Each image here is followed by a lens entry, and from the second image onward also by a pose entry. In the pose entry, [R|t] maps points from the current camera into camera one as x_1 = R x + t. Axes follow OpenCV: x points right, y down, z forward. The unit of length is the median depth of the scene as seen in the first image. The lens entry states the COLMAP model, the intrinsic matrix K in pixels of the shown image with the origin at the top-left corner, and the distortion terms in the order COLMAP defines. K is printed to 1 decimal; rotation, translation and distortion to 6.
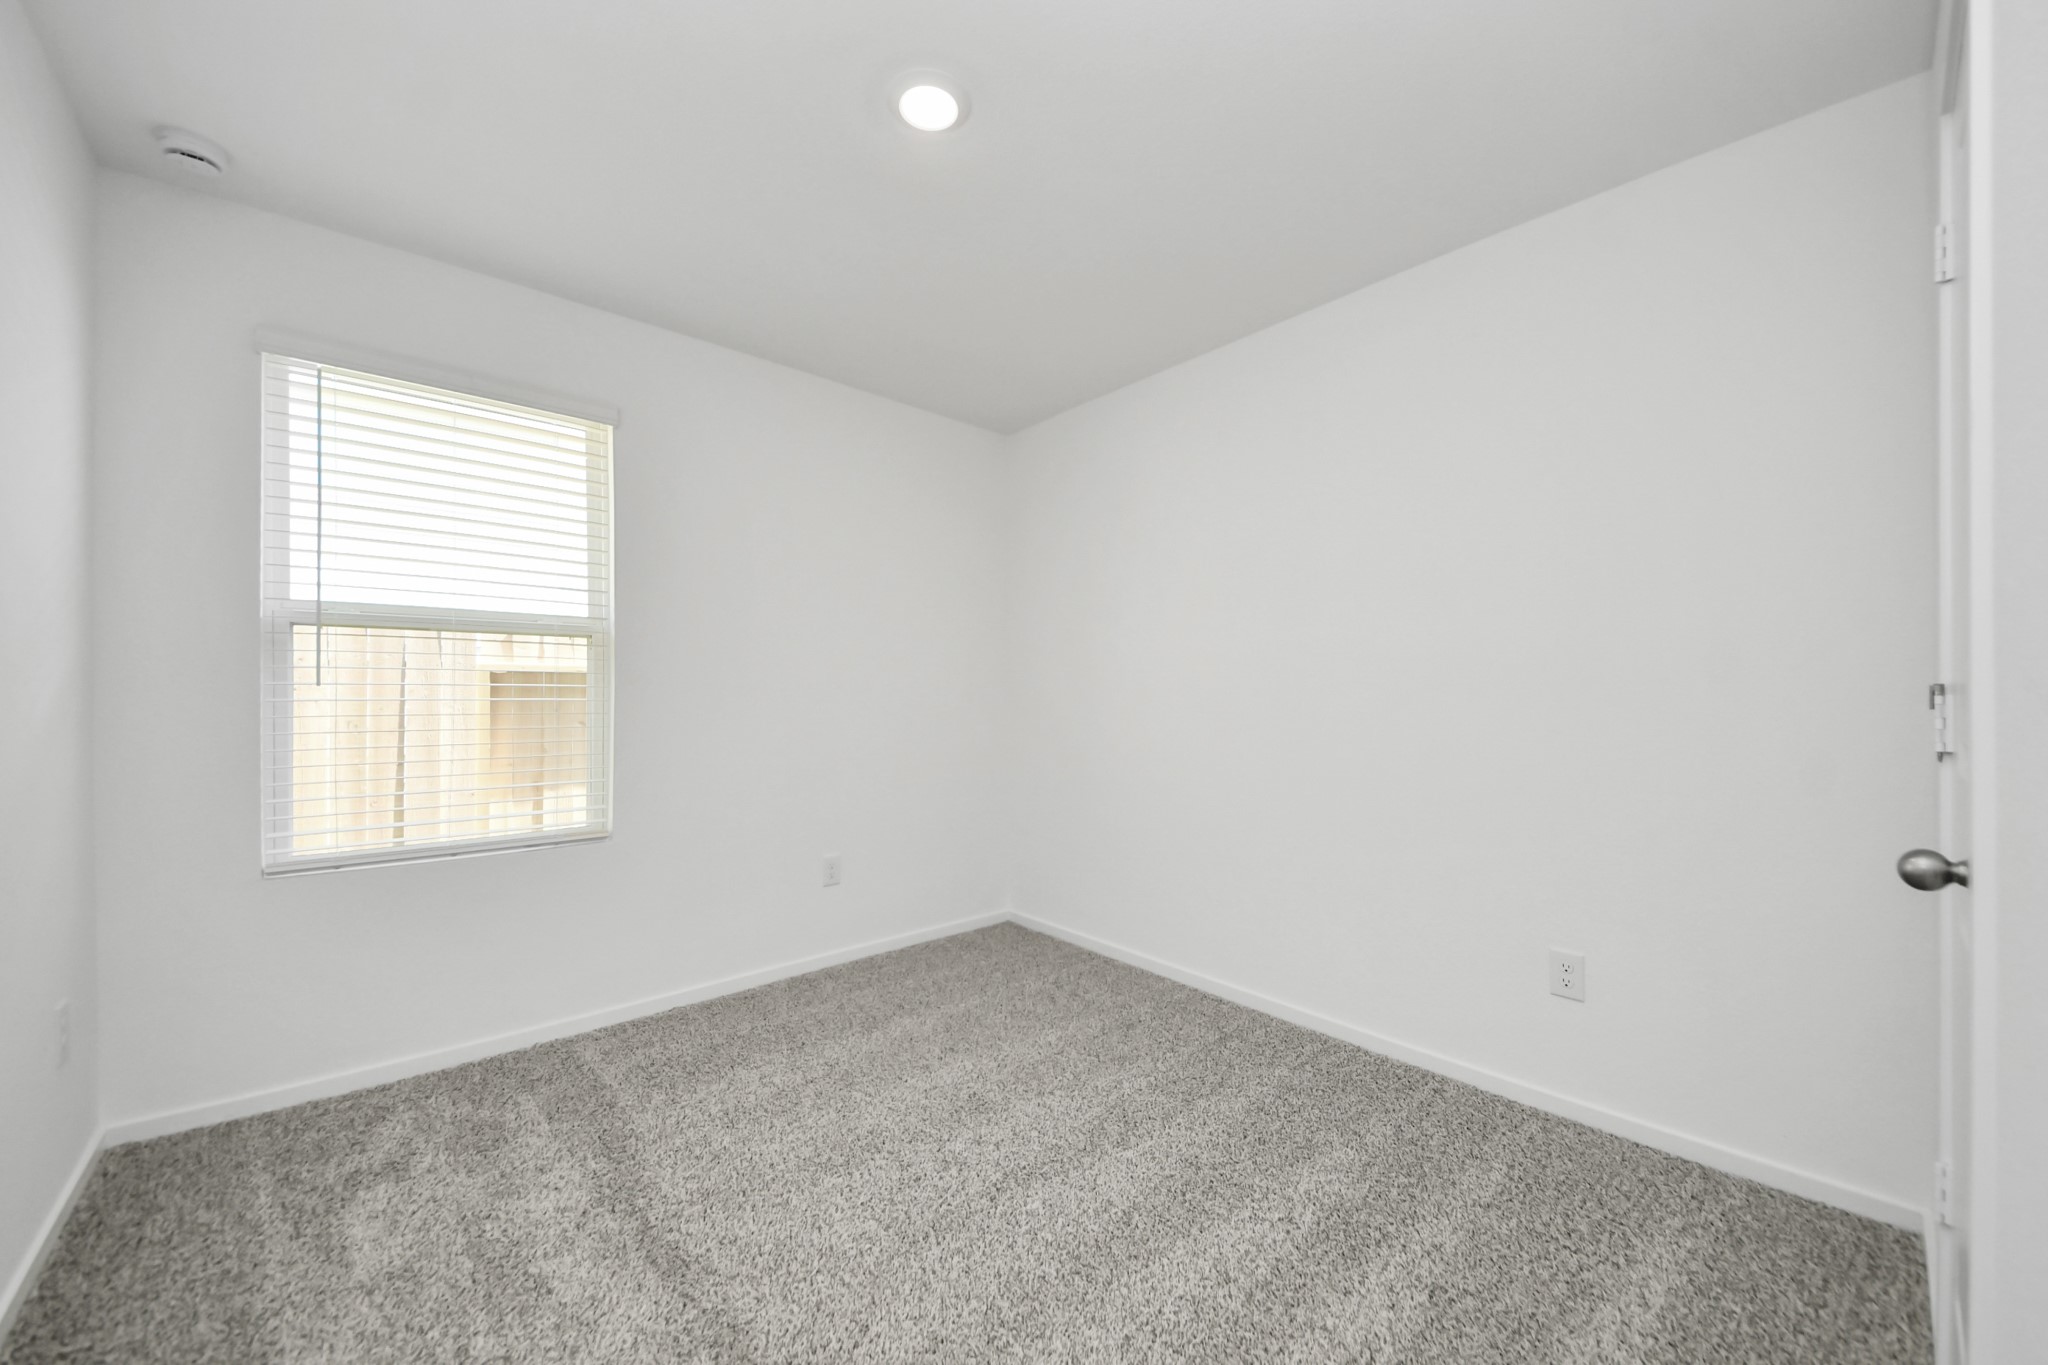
lens RADIAL K [[720.5, 0, 1005.5], [0, 720.5, 685.2], [0, 0, 1]] dist [0.036590, -0.024252]
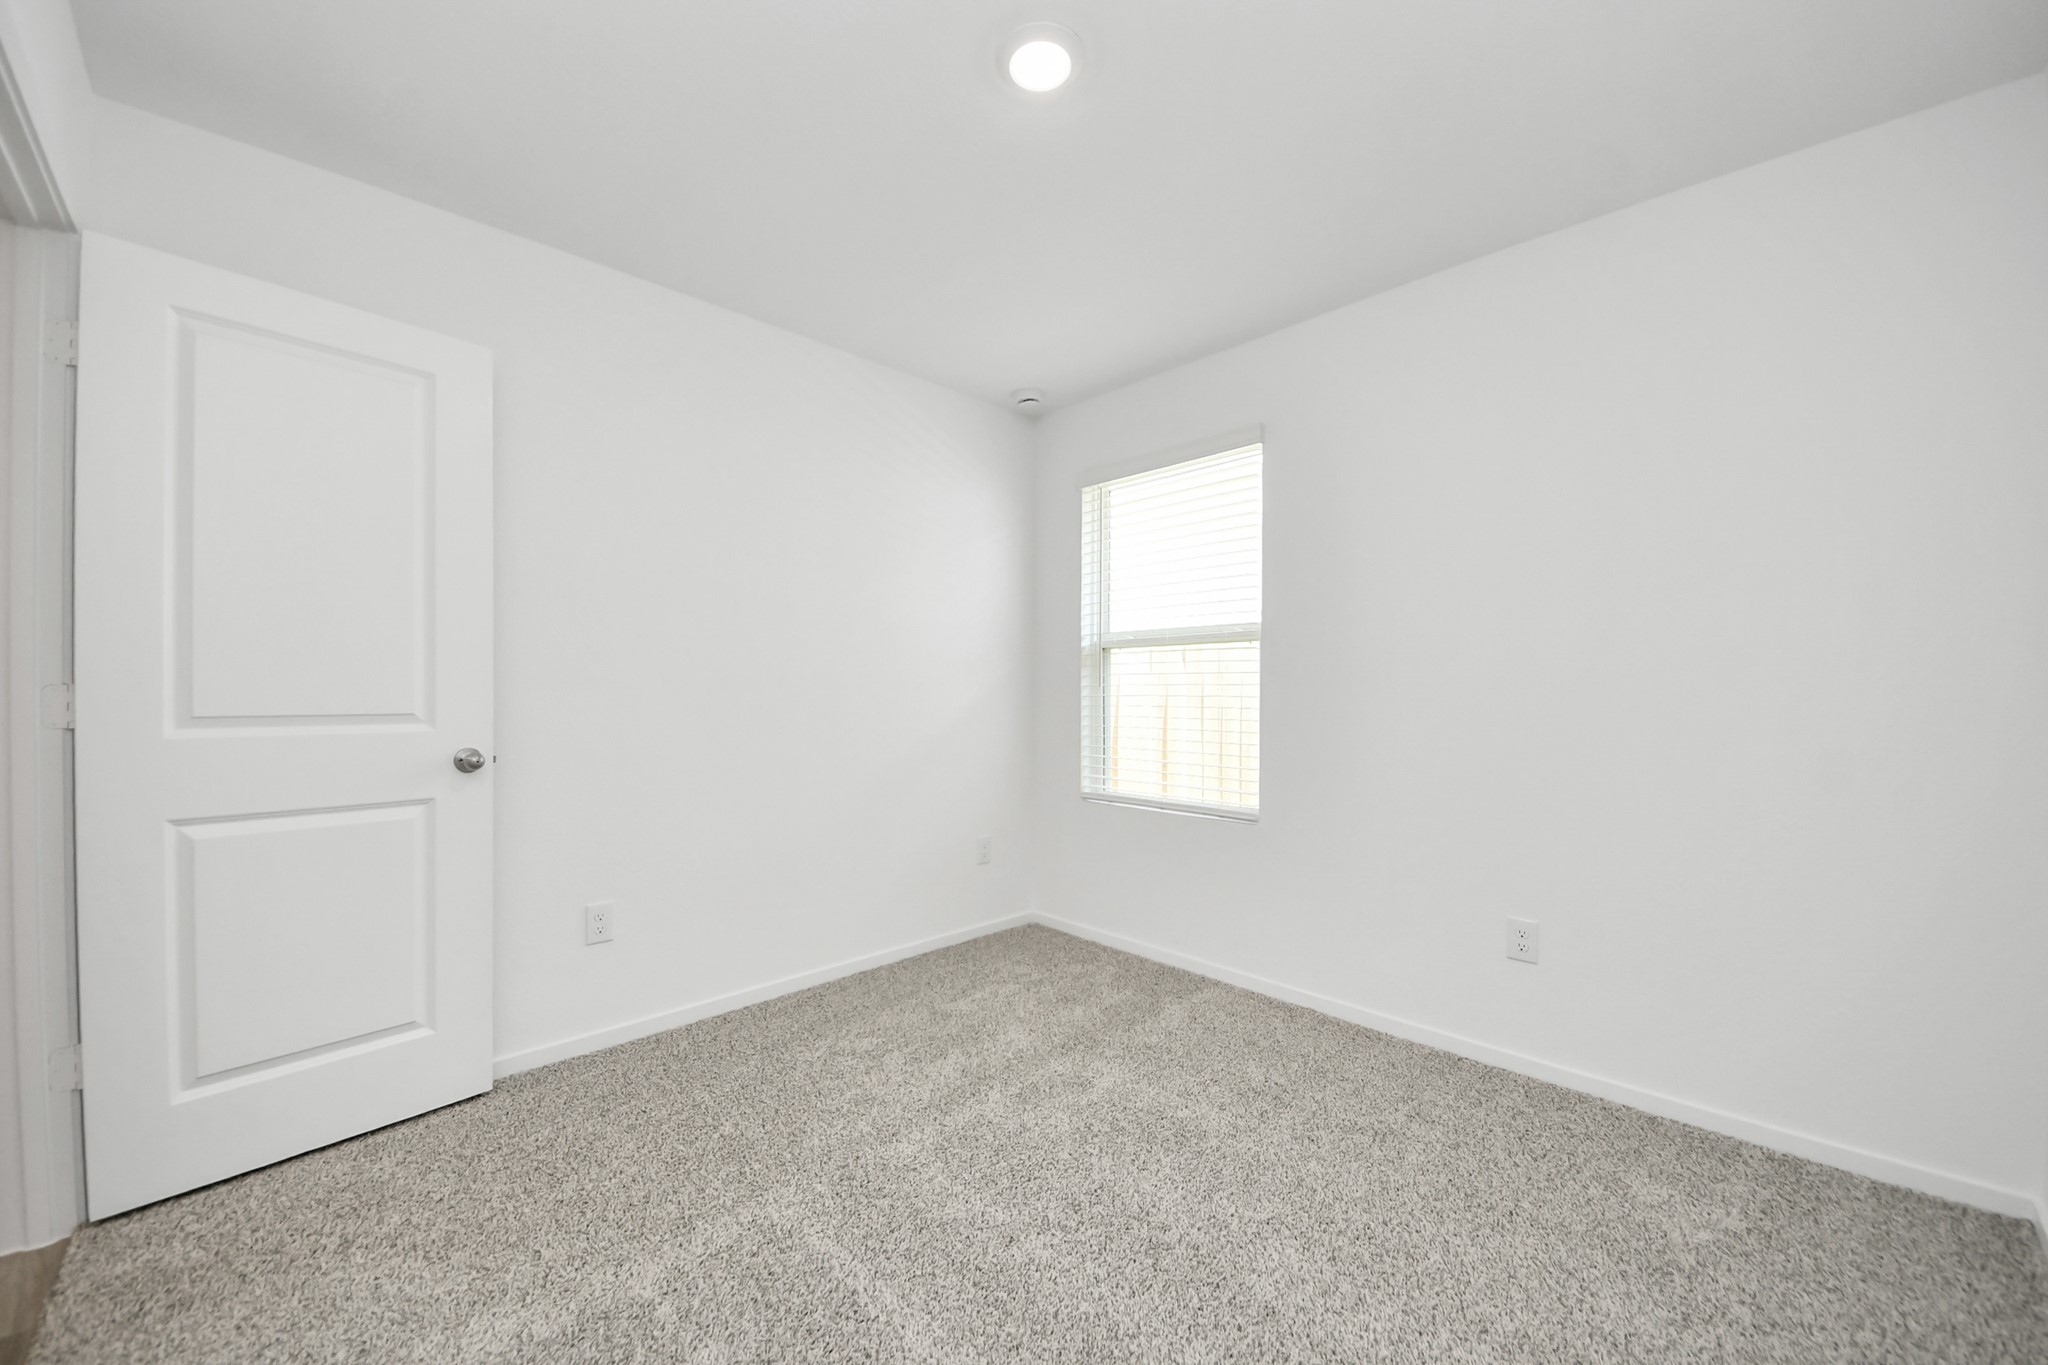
lens RADIAL K [[720.5, 0, 1019.1], [0, 720.5, 698.1], [0, 0, 1]] dist [0.036315, -0.024625]
pose [[0.124817, 0.007933, -0.992148, 0.597724], [0.001668, 0.999965, 0.008205, 0.014525], [0.992178, -0.002680, 0.124799, 0.610132]]
